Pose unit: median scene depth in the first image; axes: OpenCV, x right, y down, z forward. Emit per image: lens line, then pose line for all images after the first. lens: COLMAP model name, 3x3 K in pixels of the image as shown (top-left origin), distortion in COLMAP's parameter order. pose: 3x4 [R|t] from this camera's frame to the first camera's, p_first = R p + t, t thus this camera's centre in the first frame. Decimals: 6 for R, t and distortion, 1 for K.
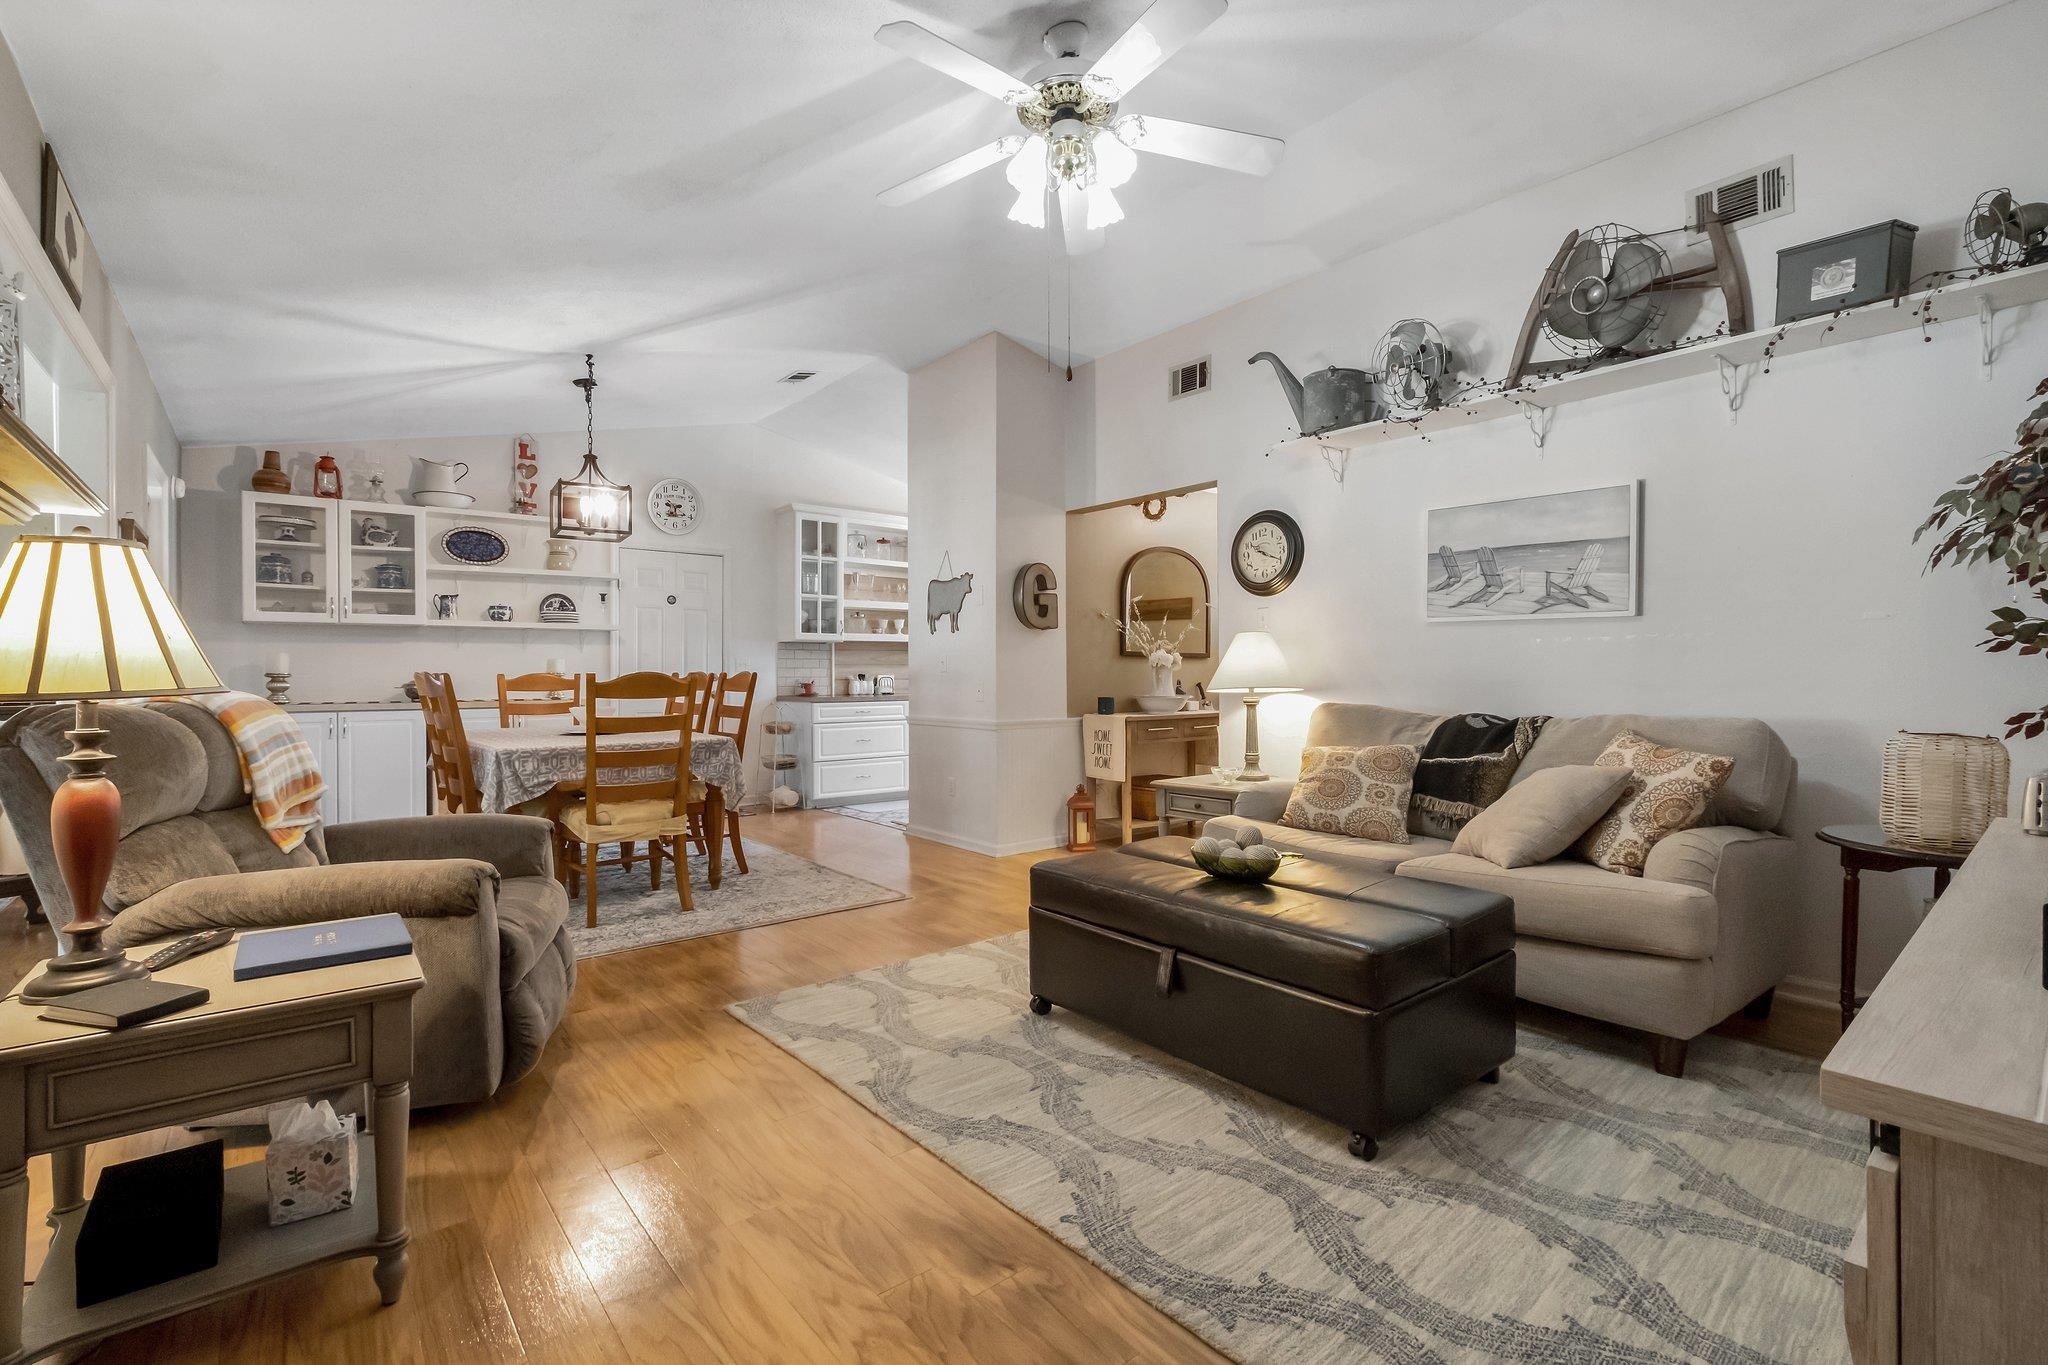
lens RADIAL K [[910.0, 0, 995.1], [0, 910.0, 677.2], [0, 0, 1]] dist [-0.002628, -0.000029]
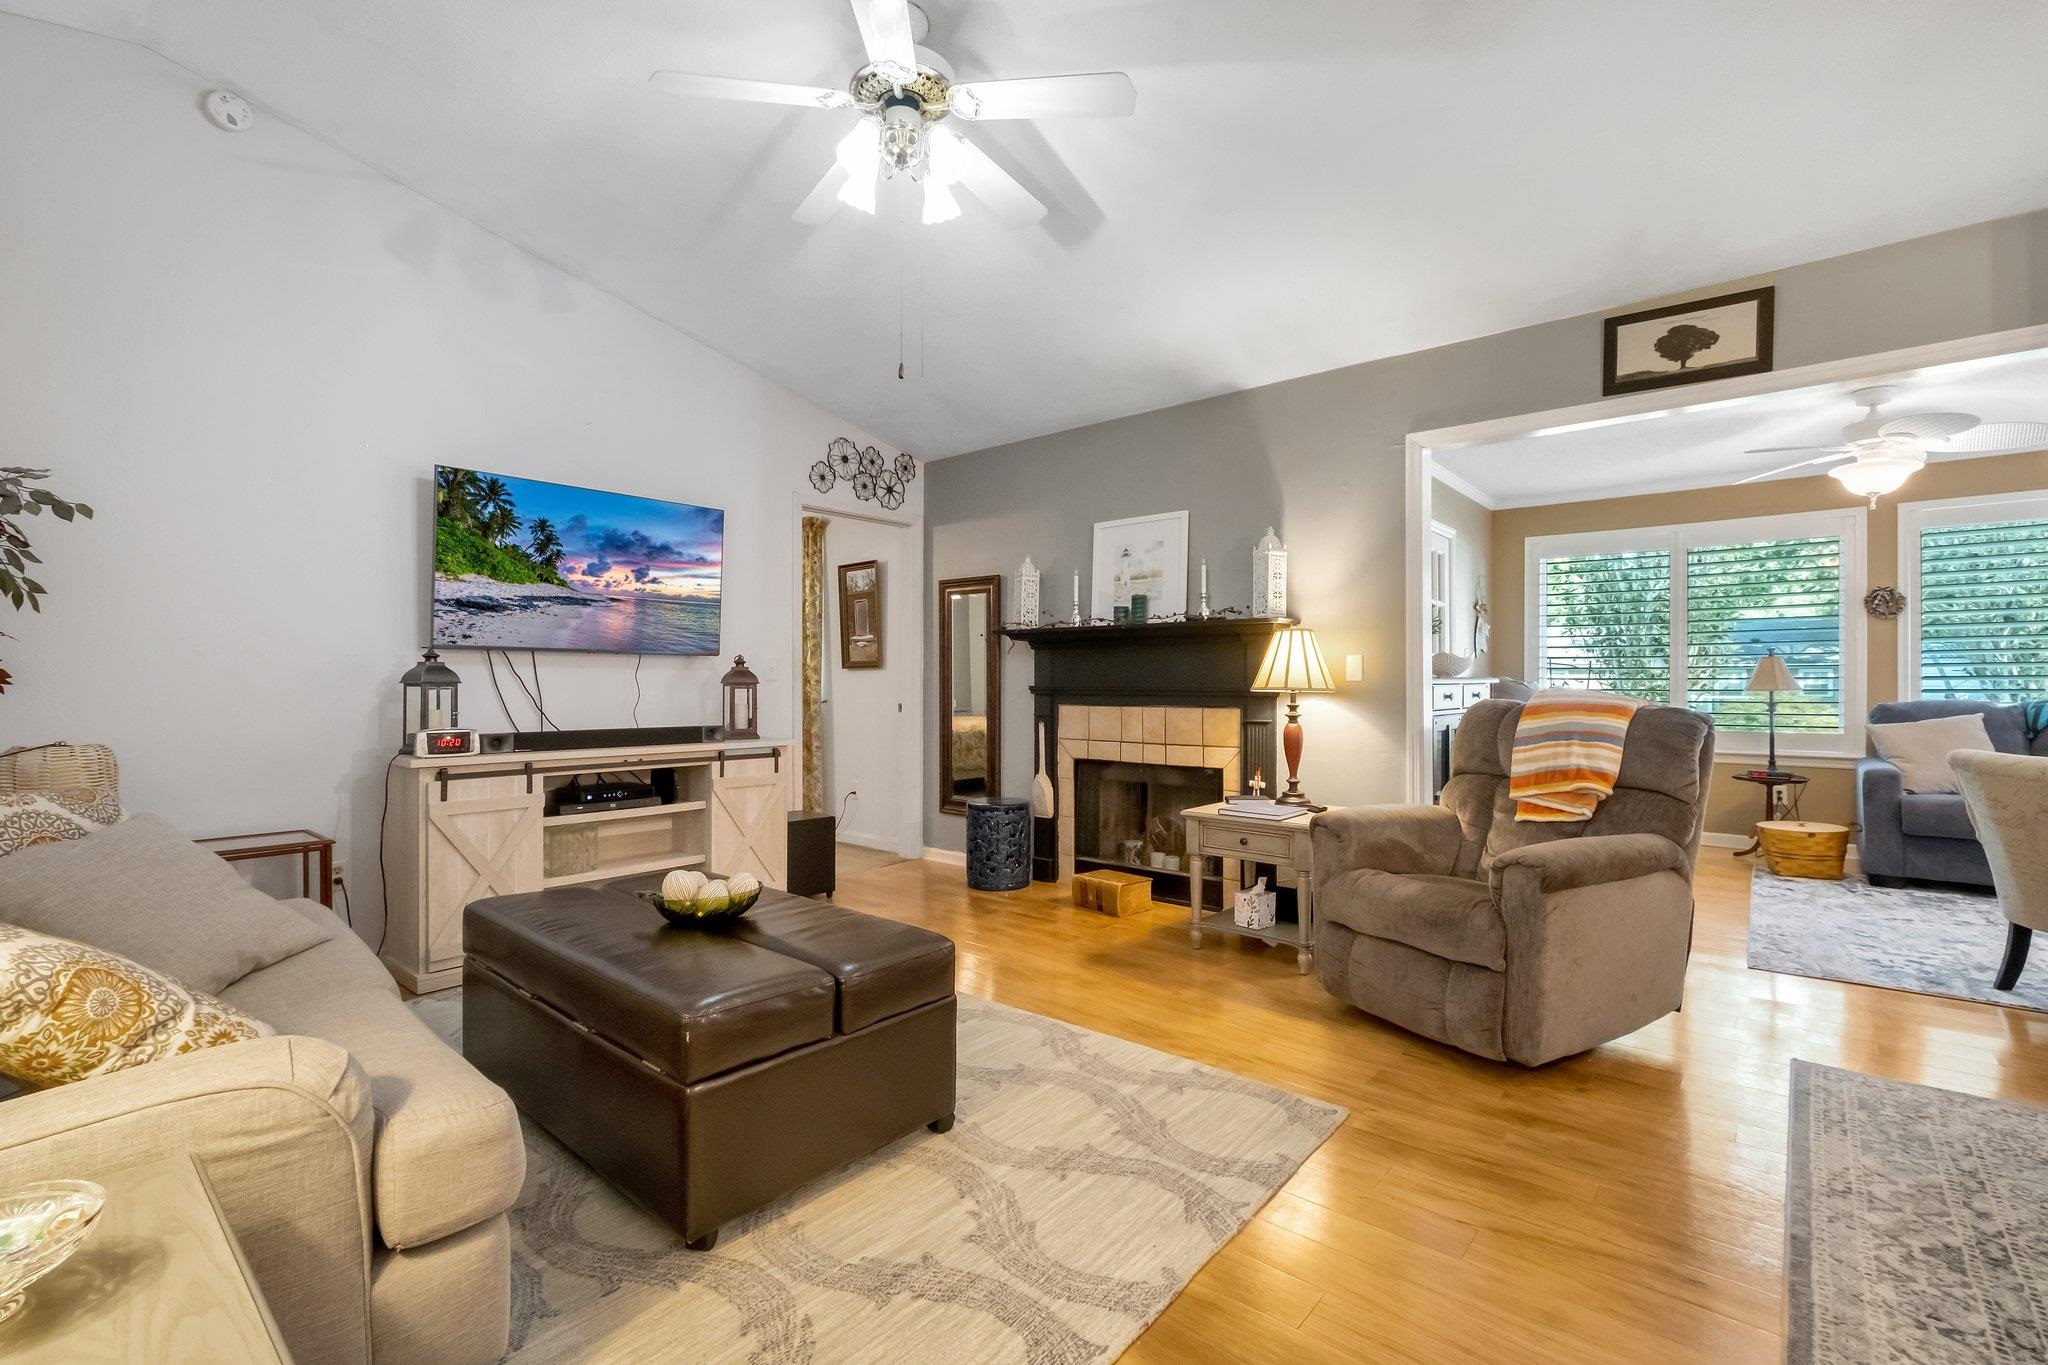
lens RADIAL K [[897.2, 0, 1015.2], [0, 897.2, 684.5], [0, 0, 1]] dist [-0.003681, -0.000317]
pose [[-0.981188, 0.003405, -0.193023, 0.071311], [0.002092, 0.999973, 0.007003, -0.004528], [0.193042, 0.006468, -0.981169, 0.942803]]
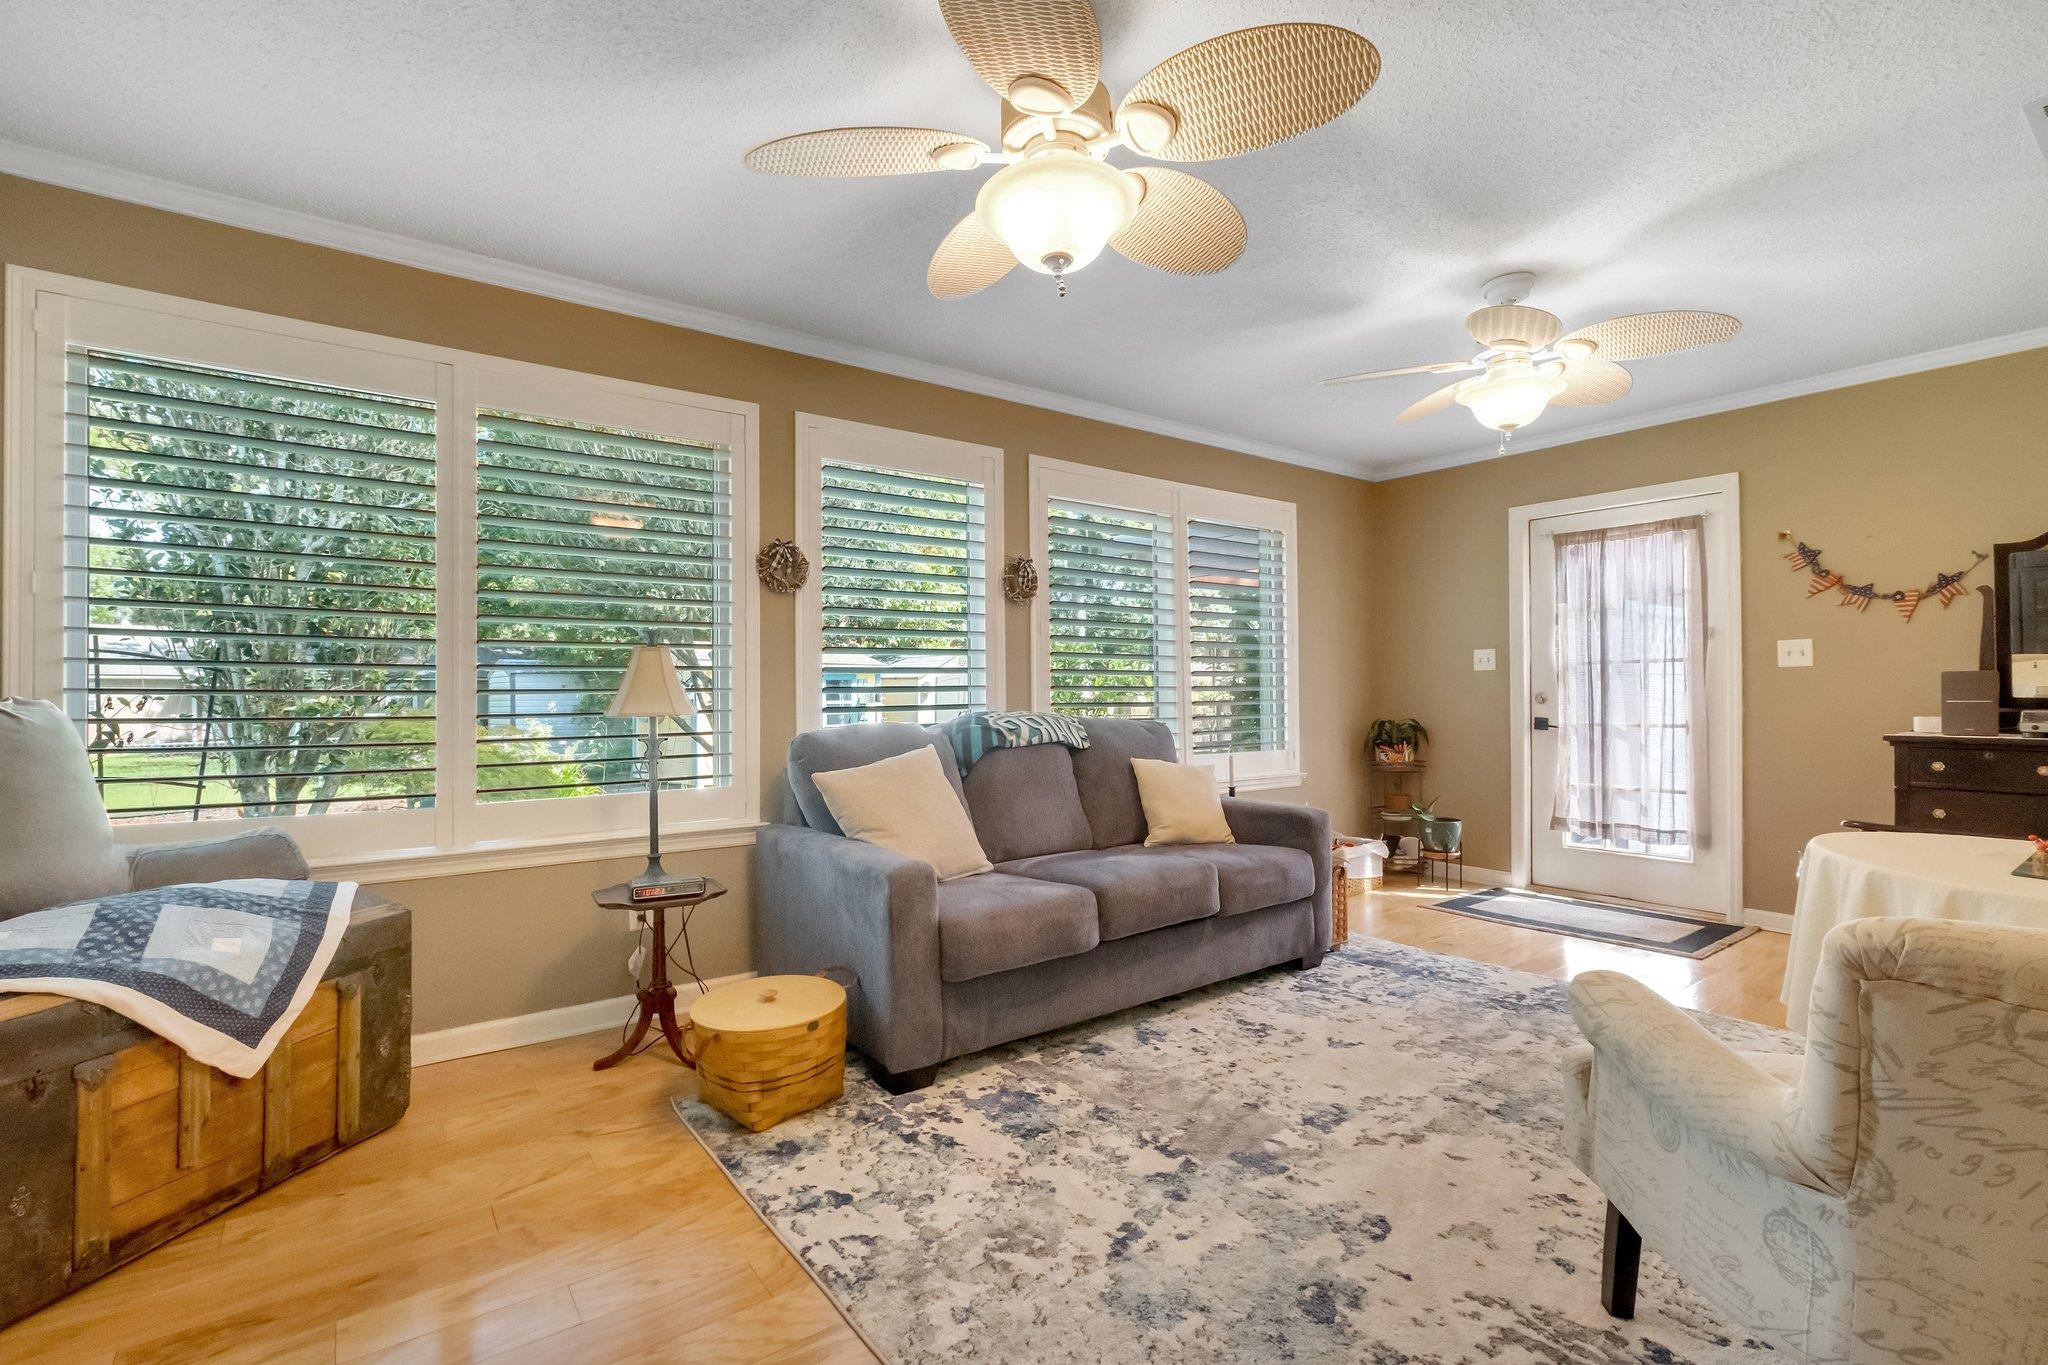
lens RADIAL K [[910.0, 0, 995.1], [0, 910.0, 677.2], [0, 0, 1]] dist [-0.002628, -0.000029]
pose [[-0.071682, -0.011349, -0.997363, -0.484036], [0.000682, 0.999934, -0.011428, -0.003871], [0.997427, -0.001499, -0.071669, 0.314600]]
